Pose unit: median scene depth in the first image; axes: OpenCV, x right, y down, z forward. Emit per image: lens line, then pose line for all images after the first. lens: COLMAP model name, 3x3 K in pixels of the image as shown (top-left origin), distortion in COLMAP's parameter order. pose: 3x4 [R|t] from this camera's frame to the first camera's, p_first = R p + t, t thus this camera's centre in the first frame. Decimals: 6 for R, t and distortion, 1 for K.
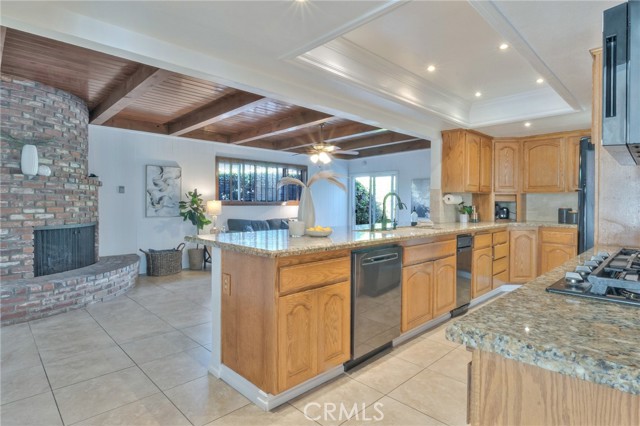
lens RADIAL K [[339.3, 0, 318.0], [0, 339.3, 205.8], [0, 0, 1]] dist [0.000239, -0.000285]
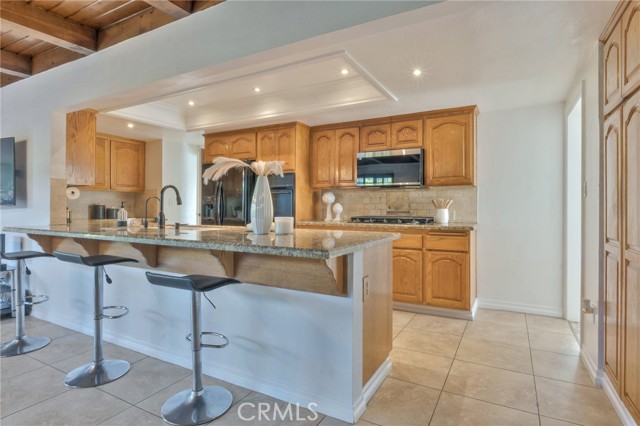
lens RADIAL K [[339.3, 0, 318.0], [0, 339.3, 205.8], [0, 0, 1]] dist [0.000239, -0.000285]
pose [[-0.287374, -0.003897, 0.957811, -0.499399], [0.002435, 0.999986, 0.004799, 0.006099], [-0.957815, 0.003711, -0.287360, 0.643363]]
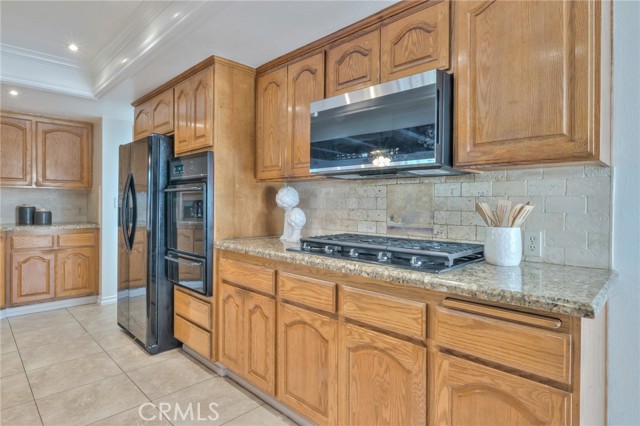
lens RADIAL K [[345.9, 0, 319.8], [0, 345.9, 204.8], [0, 0, 1]] dist [0.000124, -0.000182]
pose [[-0.022096, -0.008470, 0.999720, -0.125551], [-0.000147, 0.999964, 0.008469, -0.004930], [-0.999756, 0.000041, -0.022097, 0.305657]]
